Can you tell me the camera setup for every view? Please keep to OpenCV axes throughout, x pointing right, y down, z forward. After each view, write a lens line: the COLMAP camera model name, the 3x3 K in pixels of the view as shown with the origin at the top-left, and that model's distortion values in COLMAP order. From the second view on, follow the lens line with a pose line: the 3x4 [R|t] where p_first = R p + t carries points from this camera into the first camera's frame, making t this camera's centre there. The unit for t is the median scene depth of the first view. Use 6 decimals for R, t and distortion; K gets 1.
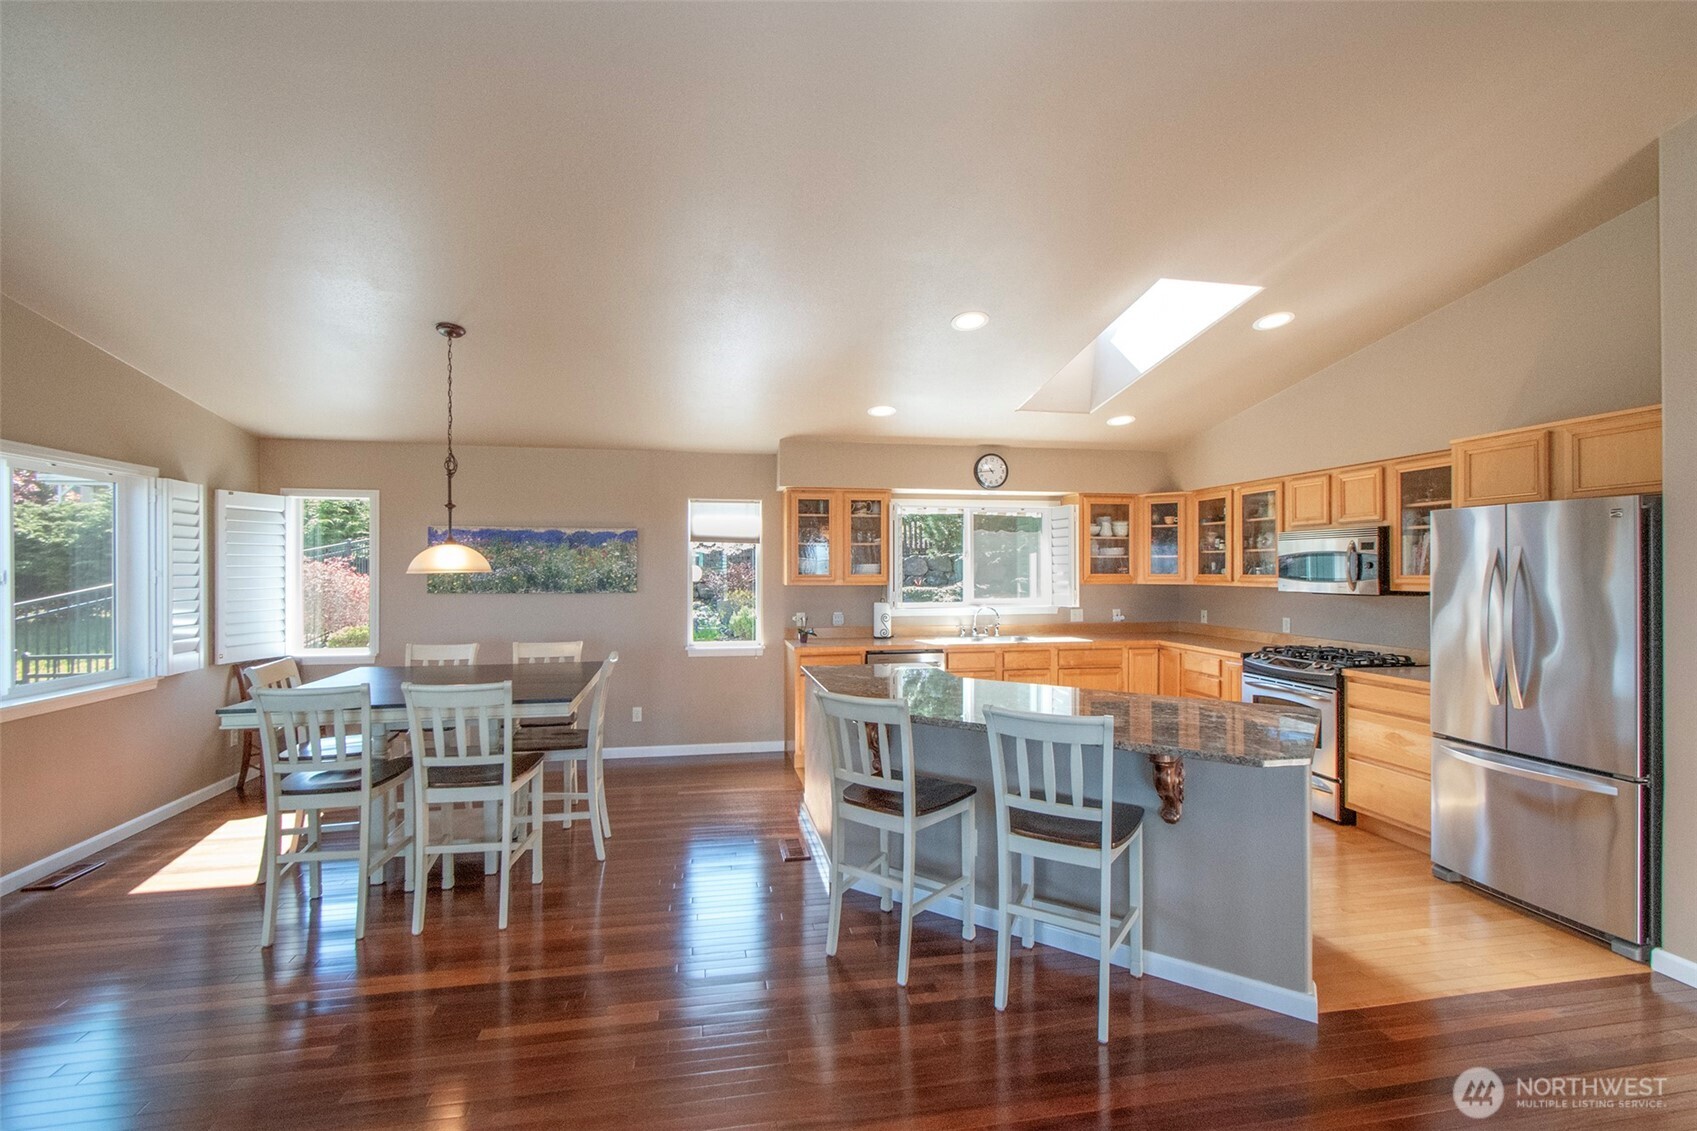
lens RADIAL K [[738.4, 0, 848.5], [0, 738.4, 565.5], [0, 0, 1]] dist [0.000183, -0.000193]
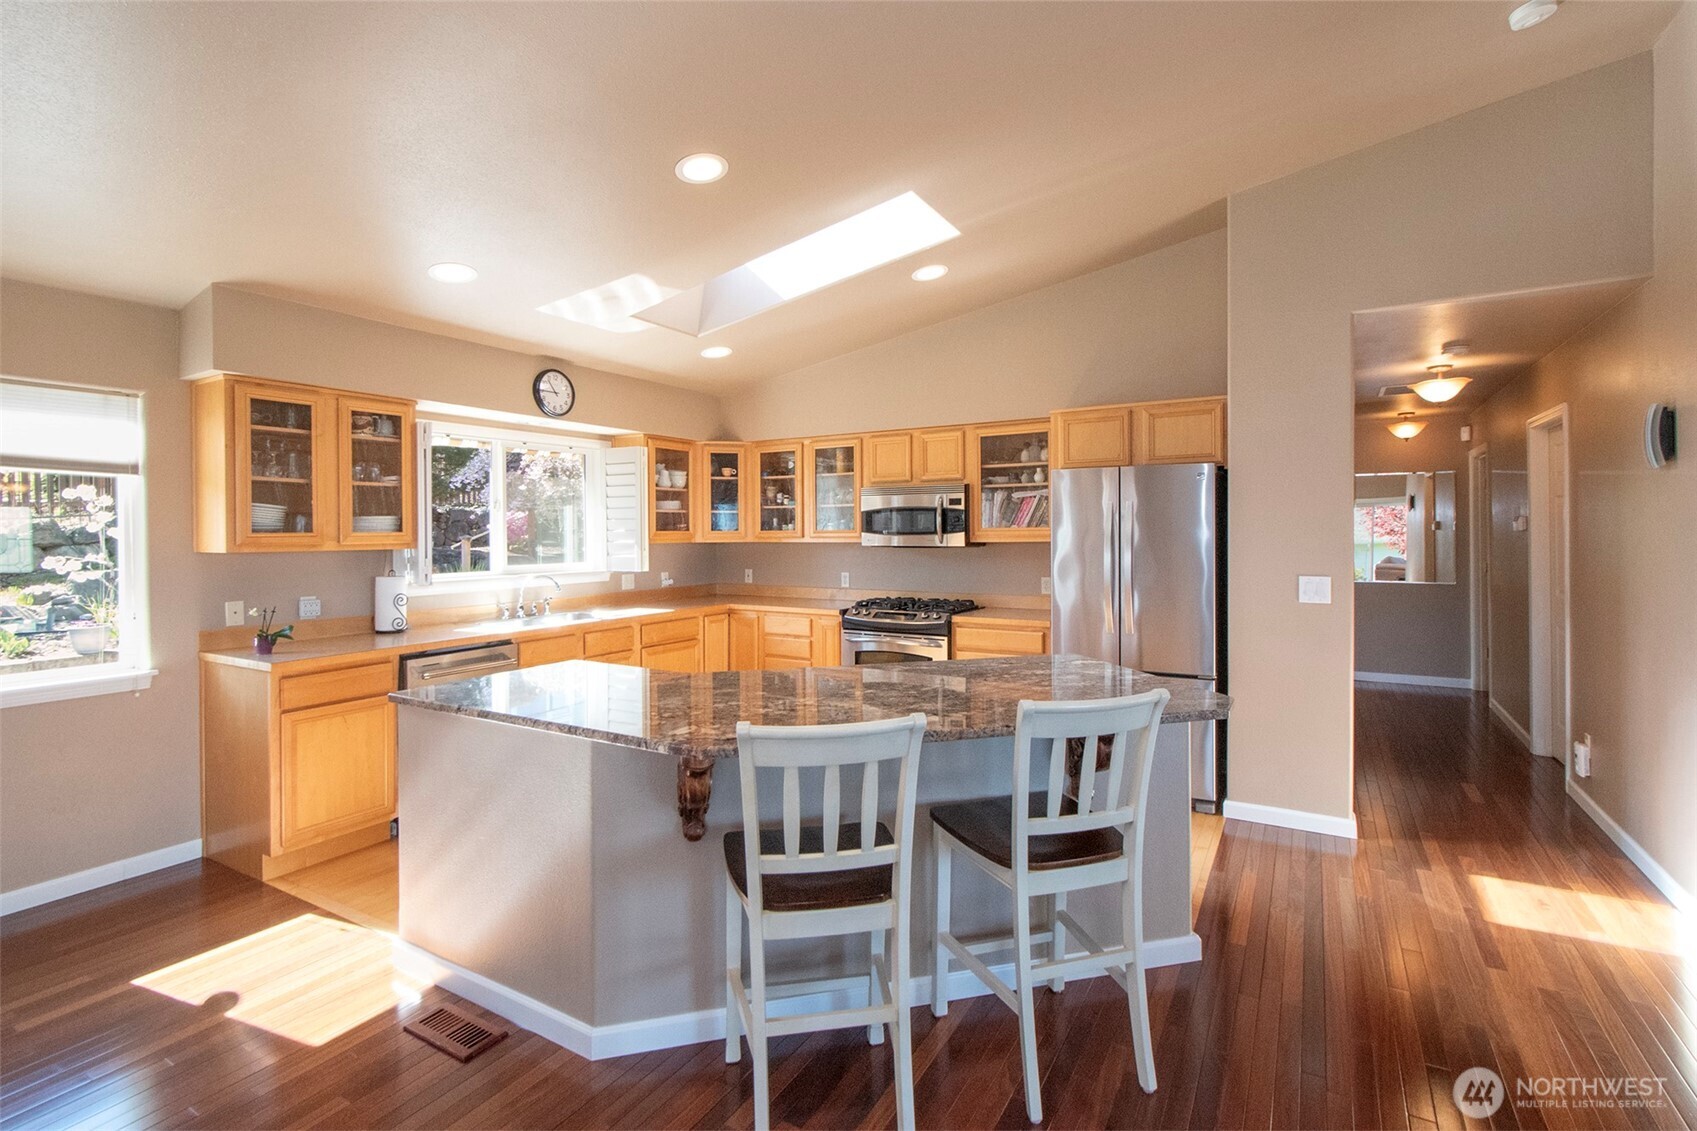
lens RADIAL K [[781.7, 0, 850.5], [0, 781.7, 534.0], [0, 0, 1]] dist [0.001523, 0.000093]
pose [[0.671944, -0.006868, 0.740570, -0.193839], [0.002876, 0.999974, 0.006663, 0.010007], [-0.740597, -0.002347, 0.671946, 0.255629]]
